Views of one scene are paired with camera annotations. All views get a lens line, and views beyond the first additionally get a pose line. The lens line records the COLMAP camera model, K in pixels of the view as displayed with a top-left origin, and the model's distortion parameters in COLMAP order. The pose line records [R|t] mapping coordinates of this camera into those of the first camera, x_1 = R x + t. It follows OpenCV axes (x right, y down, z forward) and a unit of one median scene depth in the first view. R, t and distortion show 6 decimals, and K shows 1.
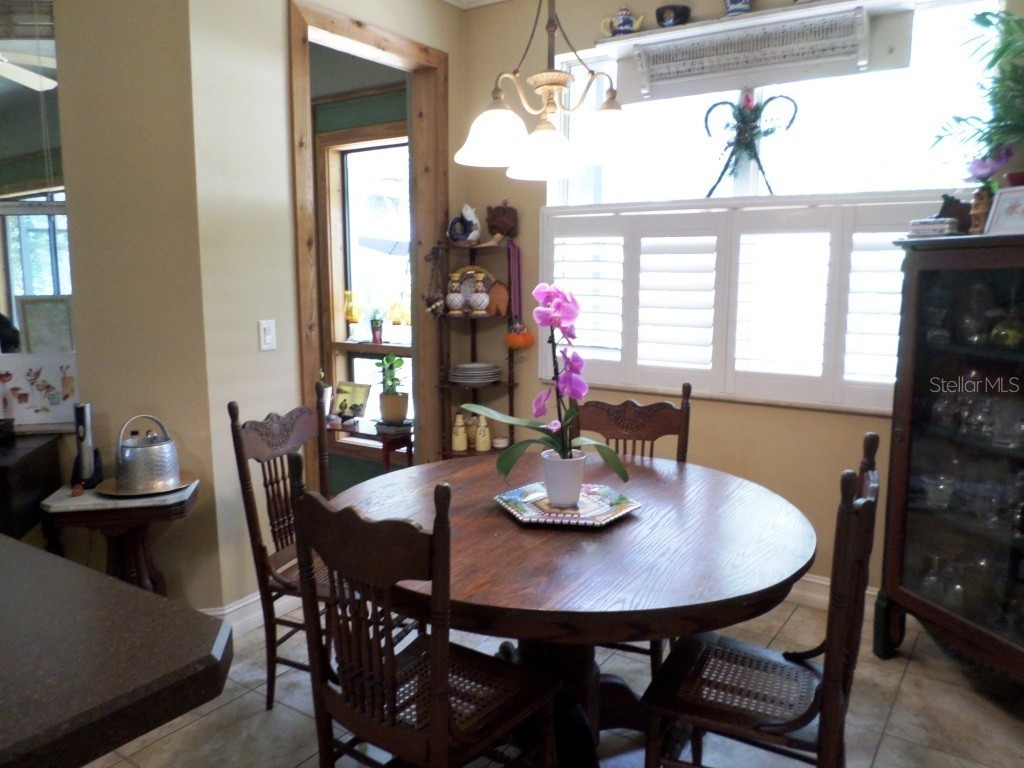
lens RADIAL K [[793.7, 0, 514.6], [0, 793.7, 375.3], [0, 0, 1]] dist [0.002217, -0.008466]
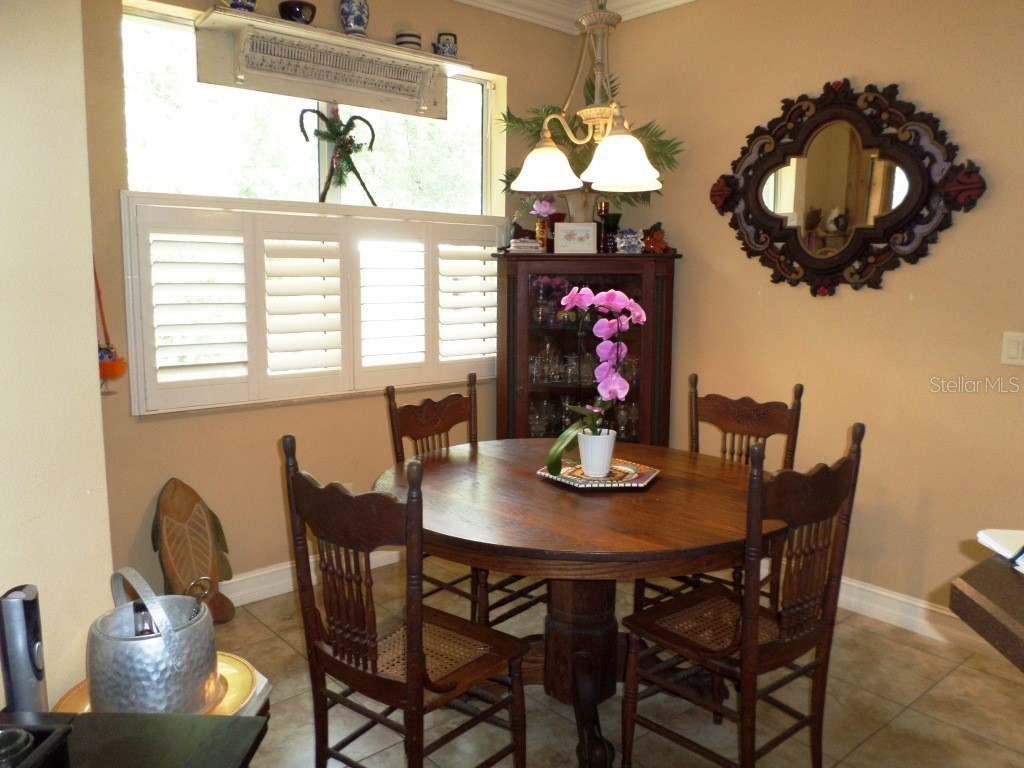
lens RADIAL K [[793.7, 0, 514.6], [0, 793.7, 375.3], [0, 0, 1]] dist [0.002217, -0.008466]
pose [[0.266430, -0.119772, 0.956384, -0.706611], [0.123462, 0.988316, 0.089377, -0.066730], [-0.955914, 0.094265, 0.278105, 0.511647]]
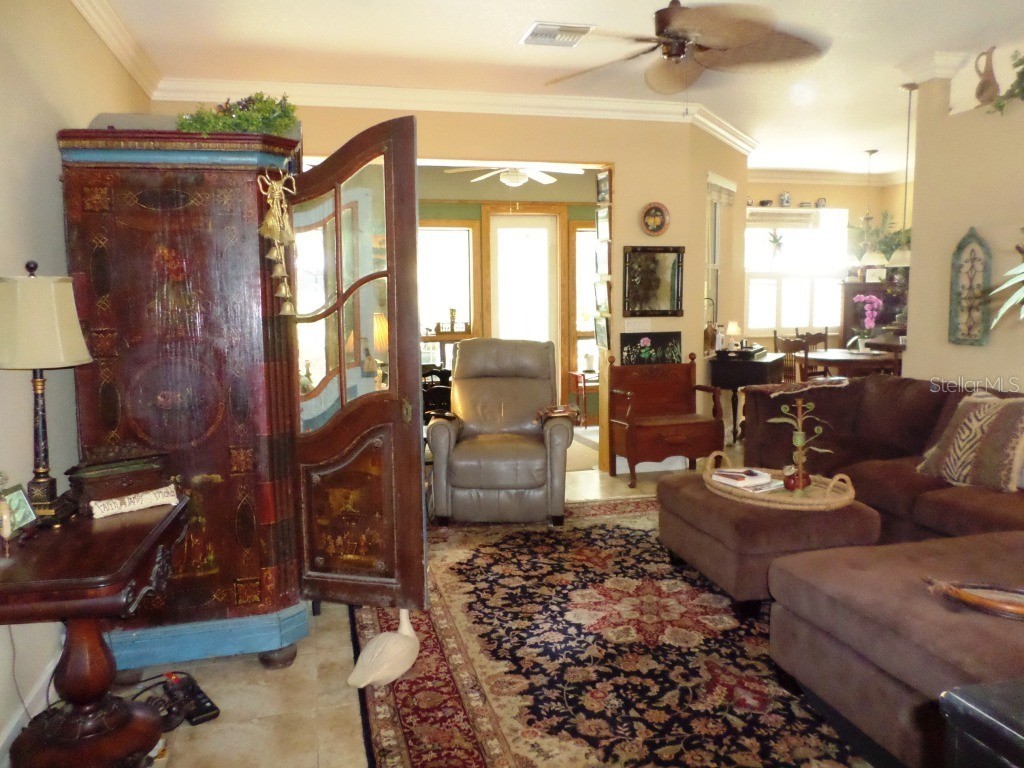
lens RADIAL K [[793.7, 0, 514.6], [0, 793.7, 375.3], [0, 0, 1]] dist [0.002217, -0.008466]
pose [[0.664916, -0.084898, 0.742078, -2.542833], [0.114752, 0.993335, 0.010823, 0.025588], [-0.738051, 0.077958, 0.670227, -0.192959]]
